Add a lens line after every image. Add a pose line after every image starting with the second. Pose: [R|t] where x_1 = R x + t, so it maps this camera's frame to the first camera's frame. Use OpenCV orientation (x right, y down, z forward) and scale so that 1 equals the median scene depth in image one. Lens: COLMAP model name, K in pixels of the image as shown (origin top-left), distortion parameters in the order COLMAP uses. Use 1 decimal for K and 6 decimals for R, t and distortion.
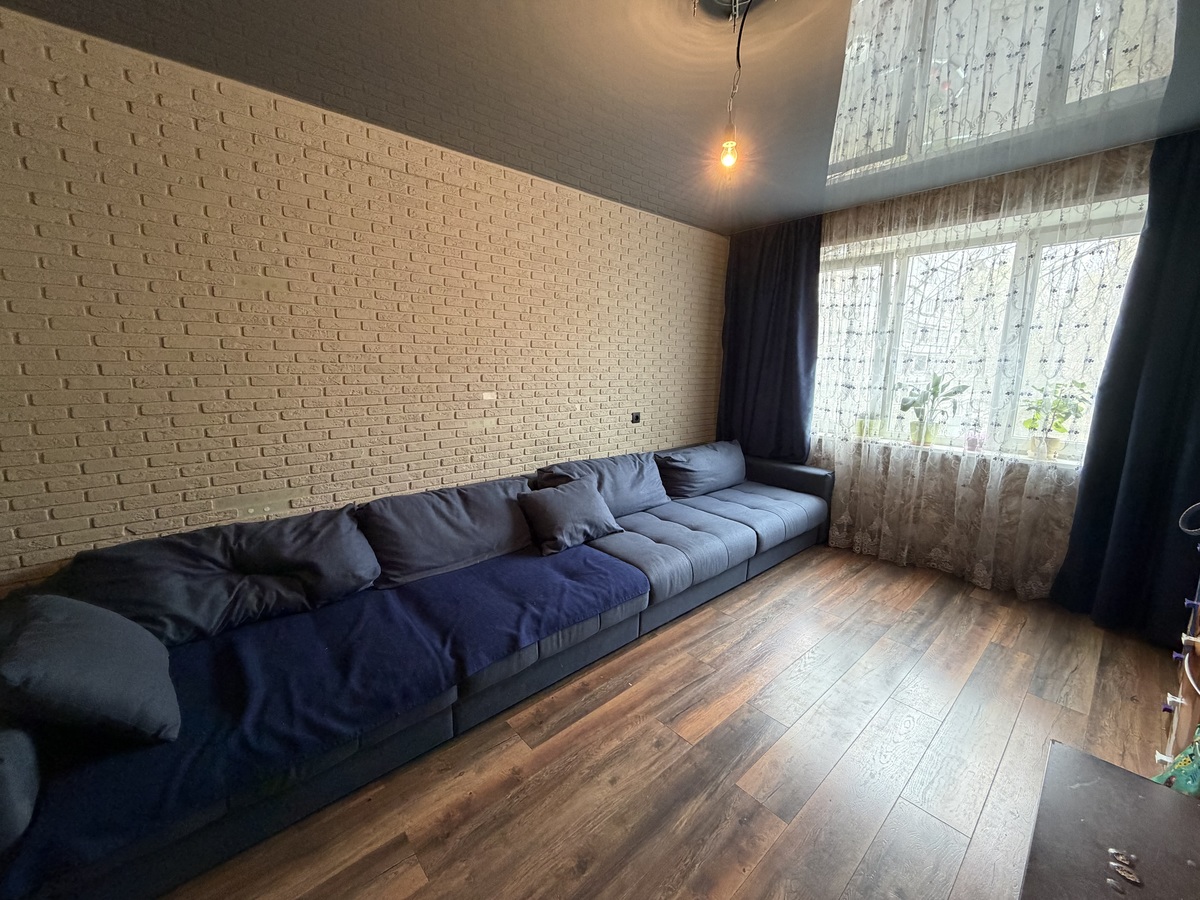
lens RADIAL K [[477.2, 0, 595.9], [0, 477.2, 450.7], [0, 0, 1]] dist [0.000730, -0.000293]
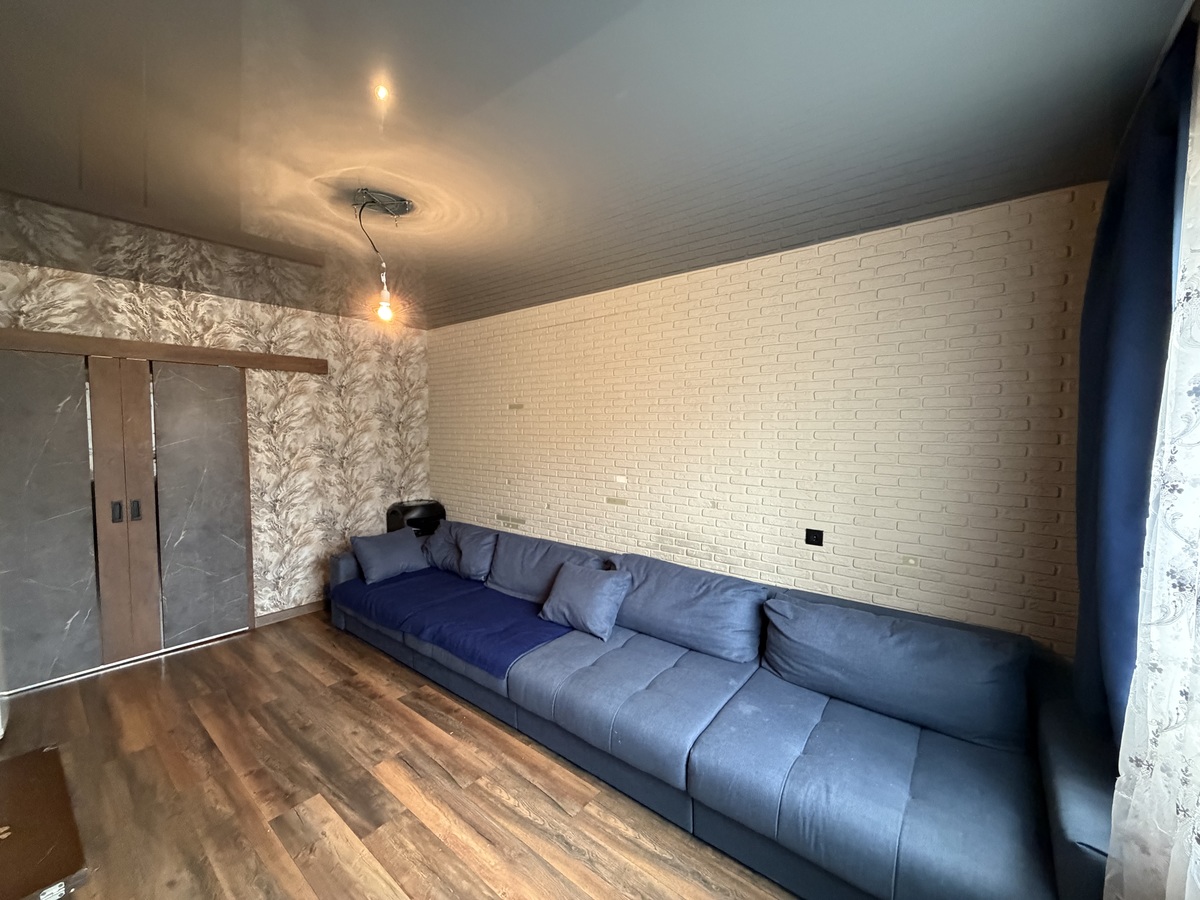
lens RADIAL K [[477.2, 0, 597.6], [0, 477.2, 446.2], [0, 0, 1]] dist [0.000730, -0.000293]
pose [[0.170739, 0.034021, -0.984729, 1.266848], [-0.173648, 0.984800, 0.003915, -0.265541], [0.969894, 0.170328, 0.174051, 1.037327]]
